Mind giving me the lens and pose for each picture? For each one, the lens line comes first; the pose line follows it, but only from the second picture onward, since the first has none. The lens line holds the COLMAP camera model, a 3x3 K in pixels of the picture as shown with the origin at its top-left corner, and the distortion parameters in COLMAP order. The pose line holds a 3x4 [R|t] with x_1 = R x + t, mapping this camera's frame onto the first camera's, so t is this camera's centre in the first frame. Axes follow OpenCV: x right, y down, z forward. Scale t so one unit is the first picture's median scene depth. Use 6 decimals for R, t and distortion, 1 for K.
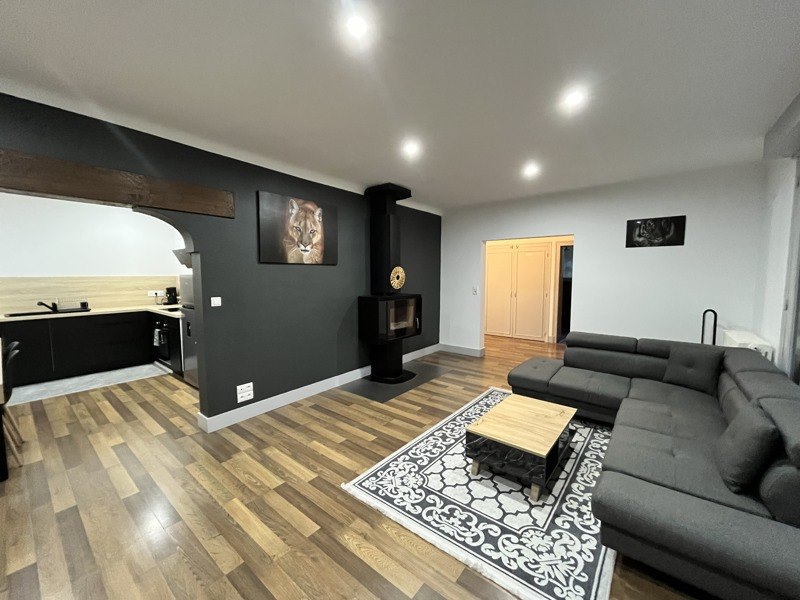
lens RADIAL K [[320.5, 0, 398.1], [0, 320.5, 297.0], [0, 0, 1]] dist [-0.000616, -0.000054]
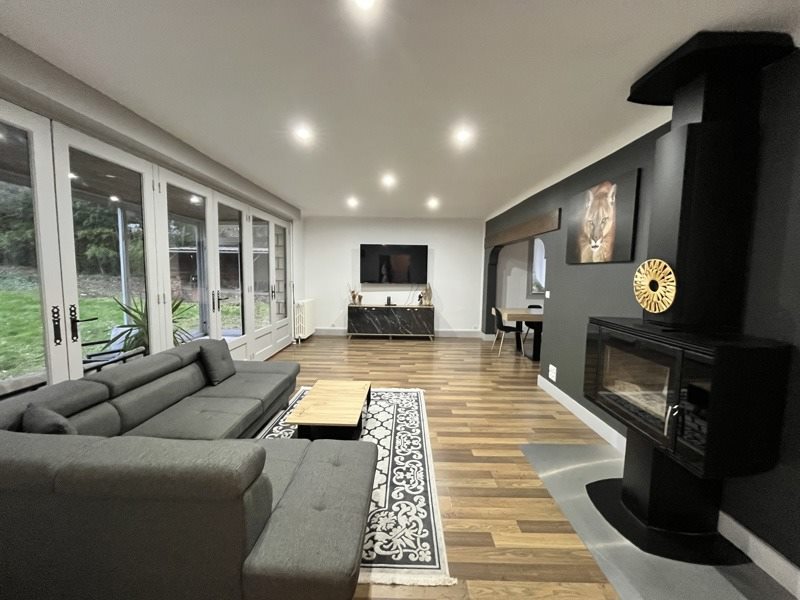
lens RADIAL K [[320.5, 0, 399.3], [0, 320.5, 300.3], [0, 0, 1]] dist [-0.000616, -0.000054]
pose [[-0.782424, 0.039115, -0.621516, 0.632716], [-0.065586, 0.987299, 0.144701, -0.096342], [0.619282, 0.153980, -0.769922, 1.369449]]
